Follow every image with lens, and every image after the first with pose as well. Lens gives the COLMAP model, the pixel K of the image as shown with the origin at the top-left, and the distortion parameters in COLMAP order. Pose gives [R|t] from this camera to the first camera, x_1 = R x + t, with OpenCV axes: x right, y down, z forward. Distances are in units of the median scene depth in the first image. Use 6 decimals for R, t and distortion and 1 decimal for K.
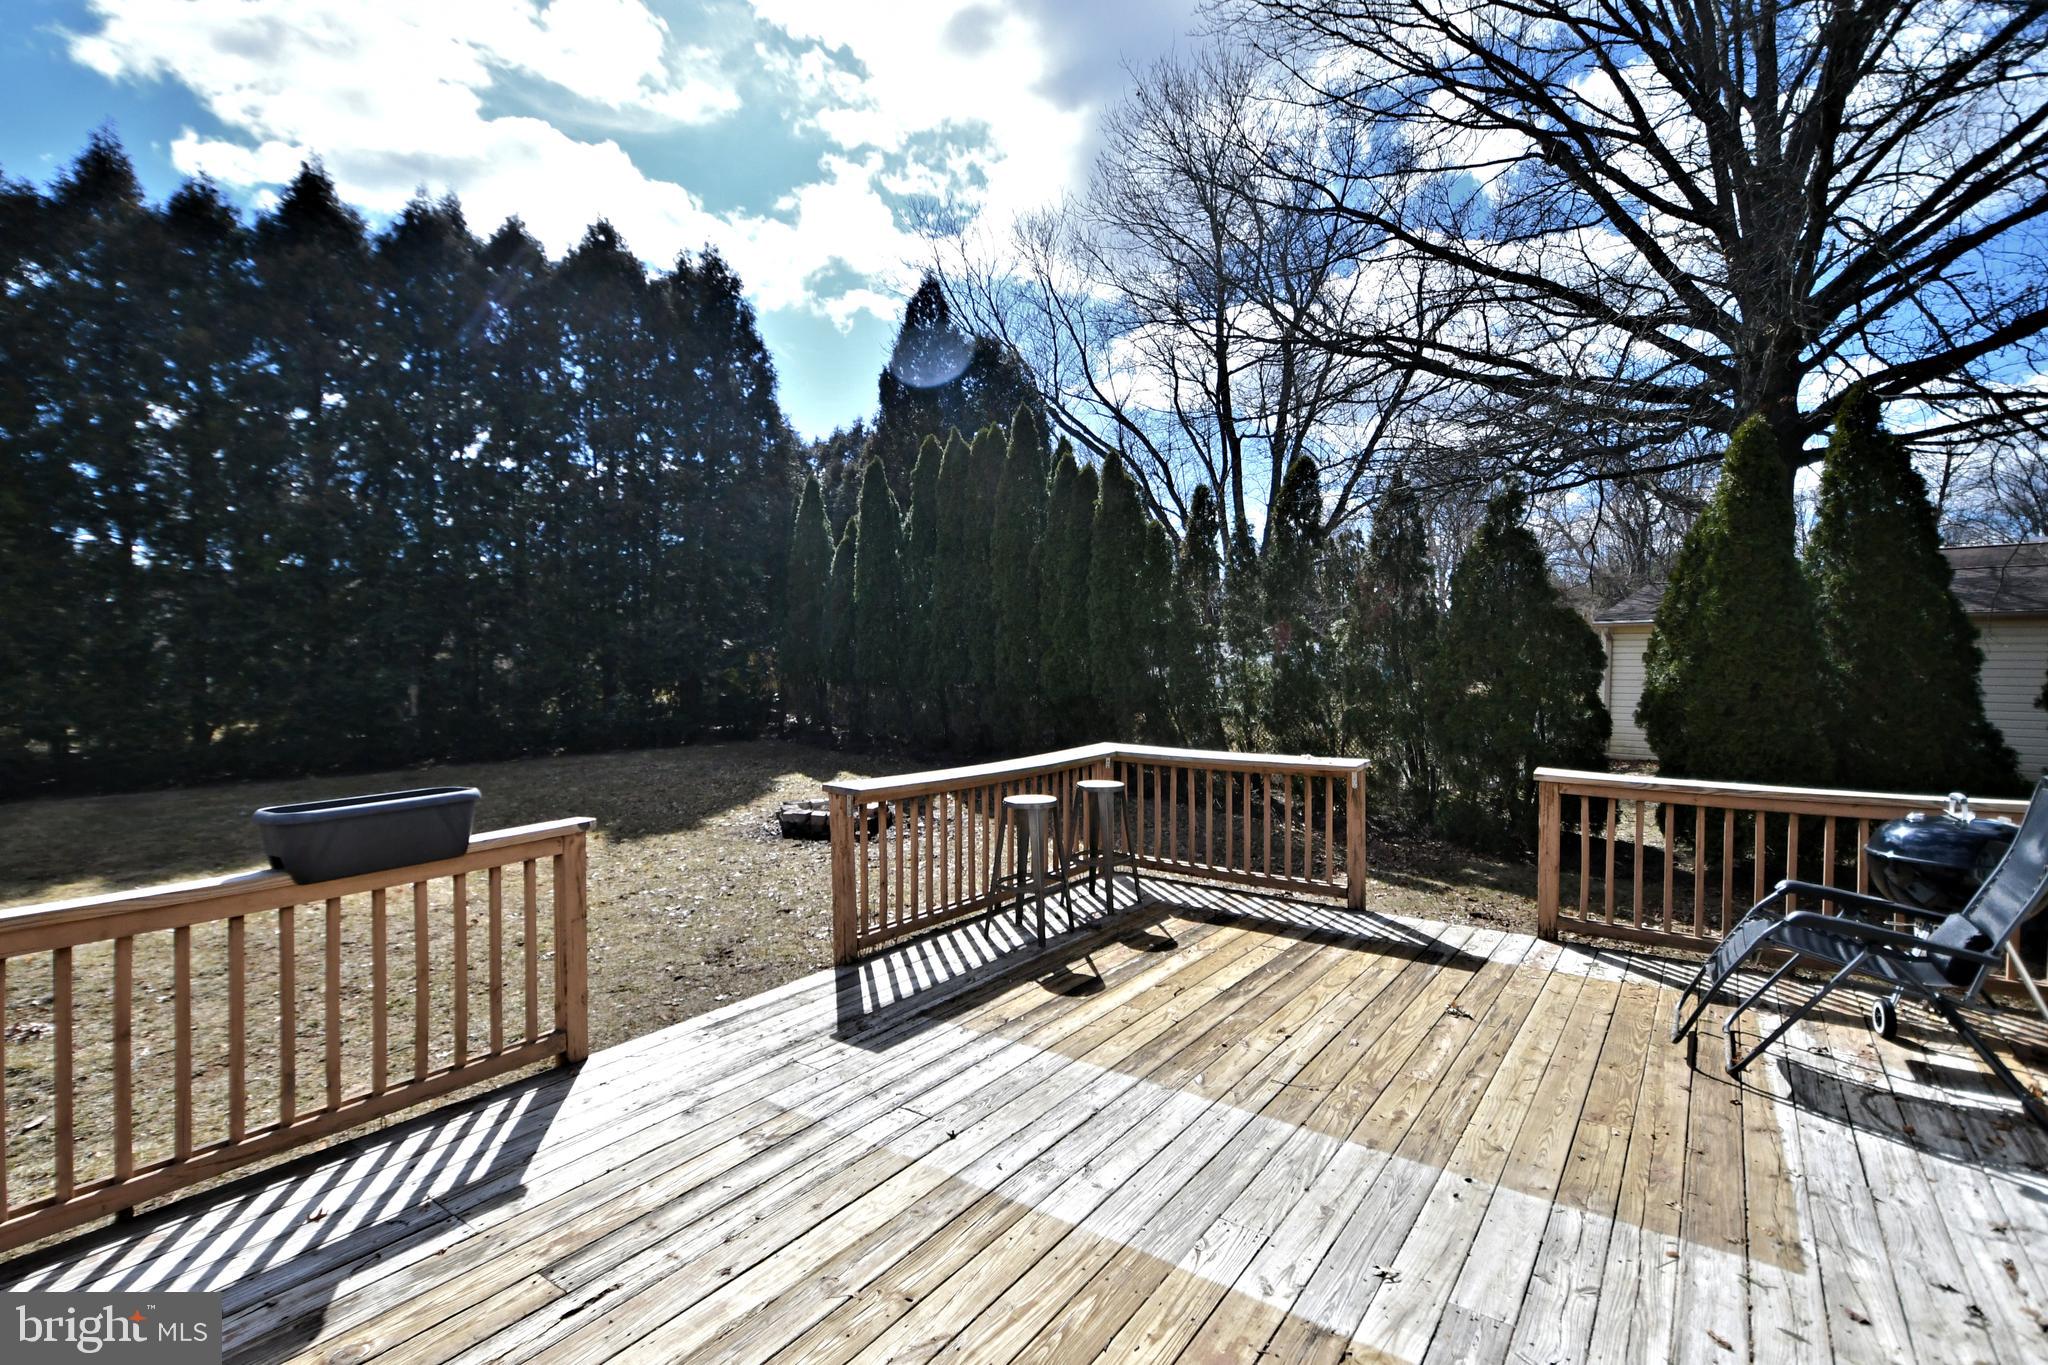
lens RADIAL K [[959.9, 0, 1024.0], [0, 959.9, 682.5], [0, 0, 1]] dist [0.024821, -0.000971]
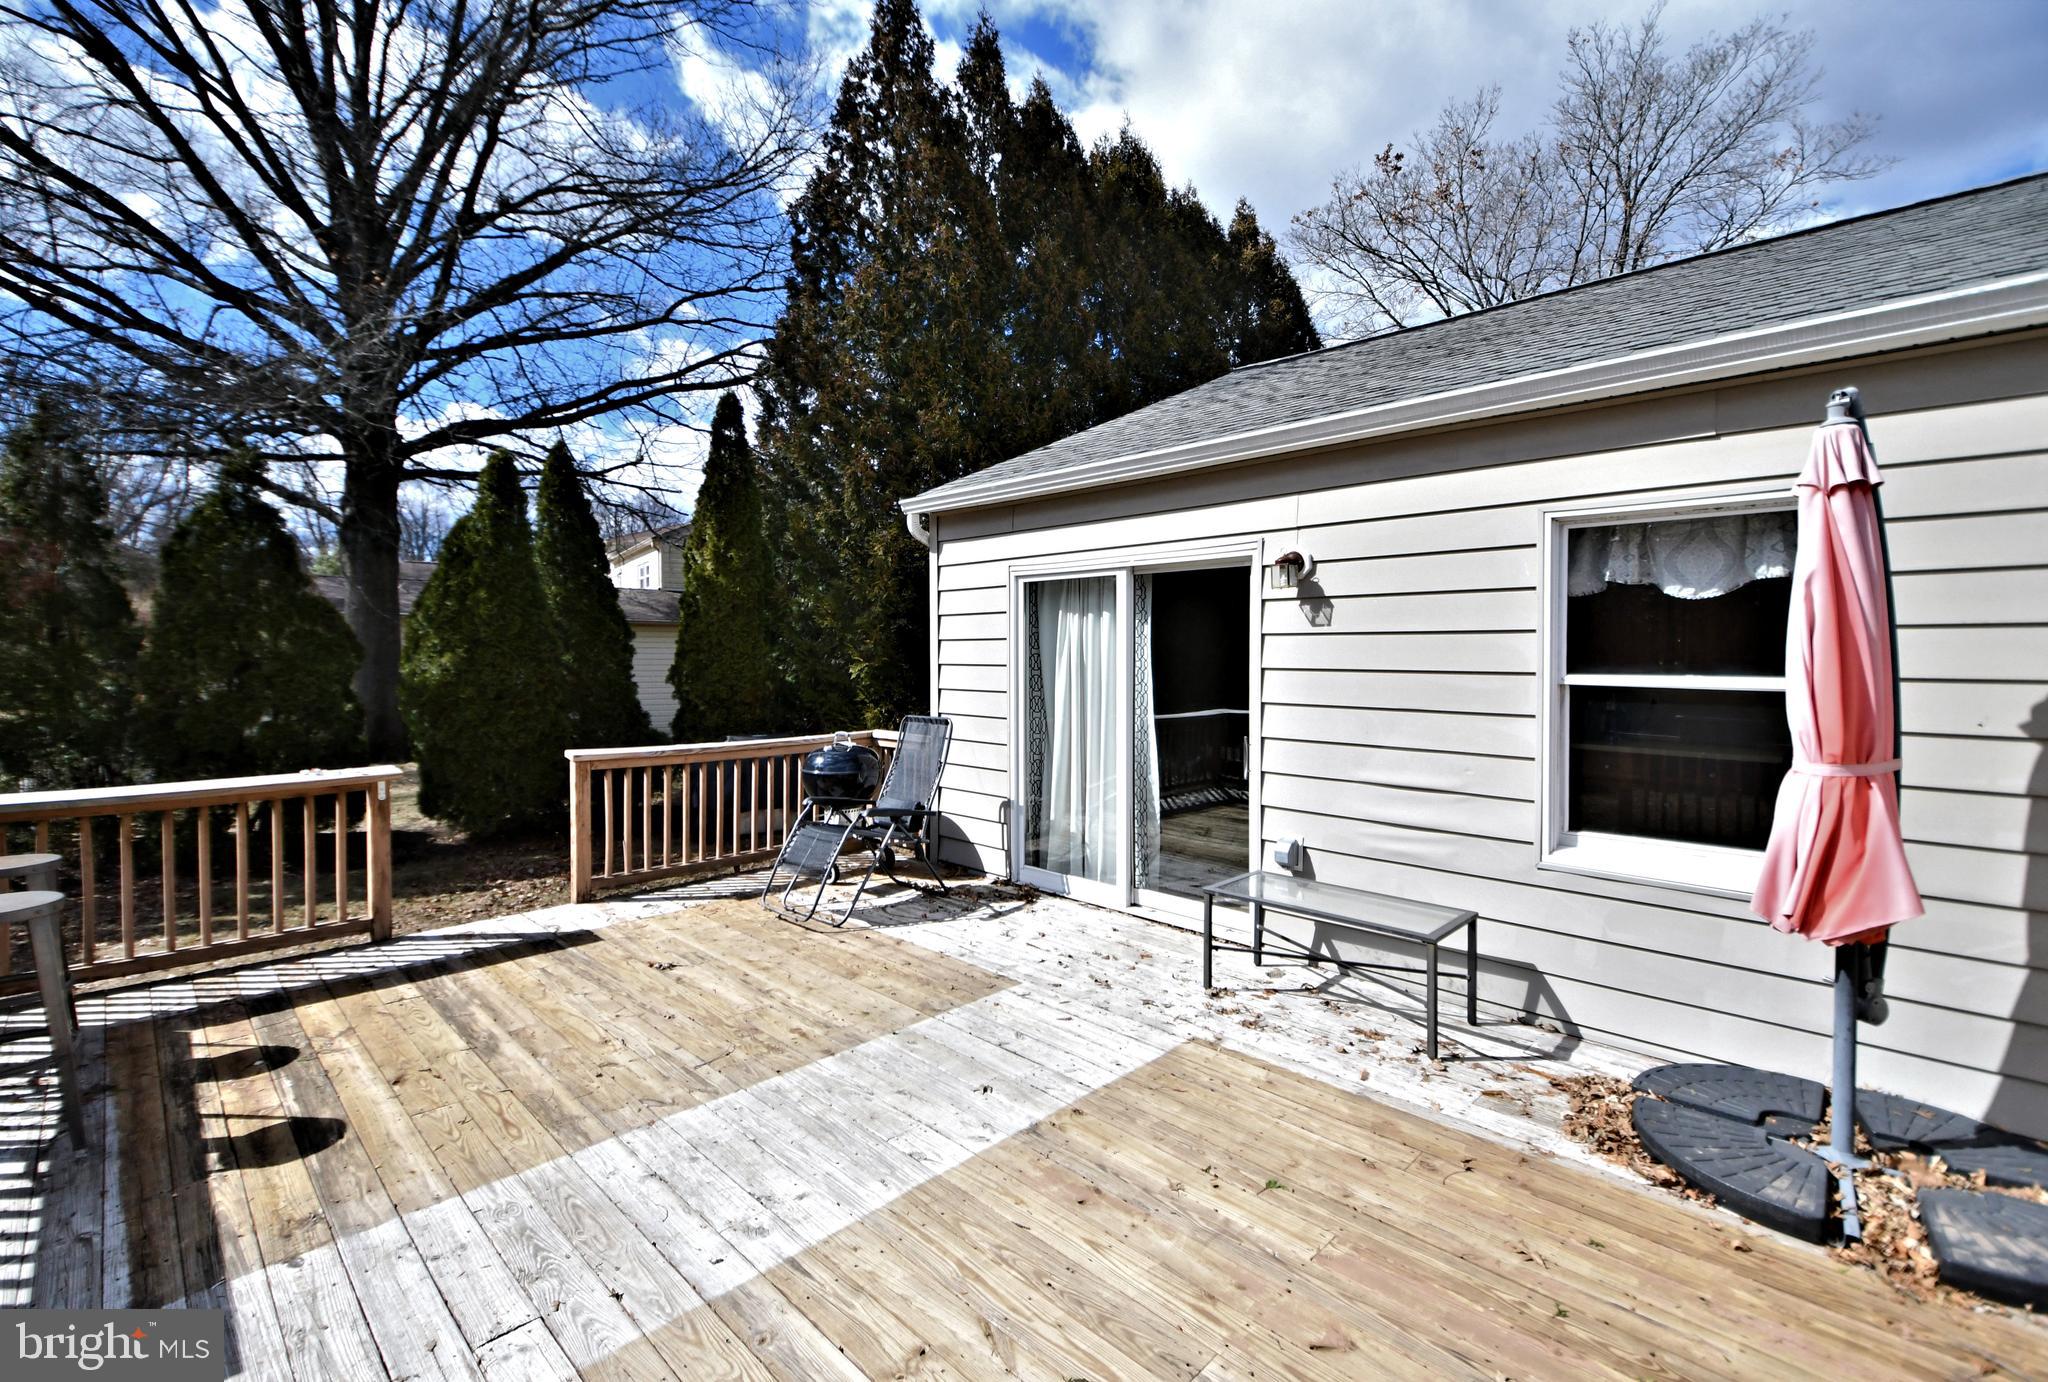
lens RADIAL K [[902.5, 0, 1015.3], [0, 902.5, 652.4], [0, 0, 1]] dist [0.056487, -0.018387]
pose [[0.161981, 0.002978, 0.986789, -0.468808], [0.018301, 0.999814, -0.006022, -0.009100], [-0.986624, 0.019035, 0.161896, 0.366008]]
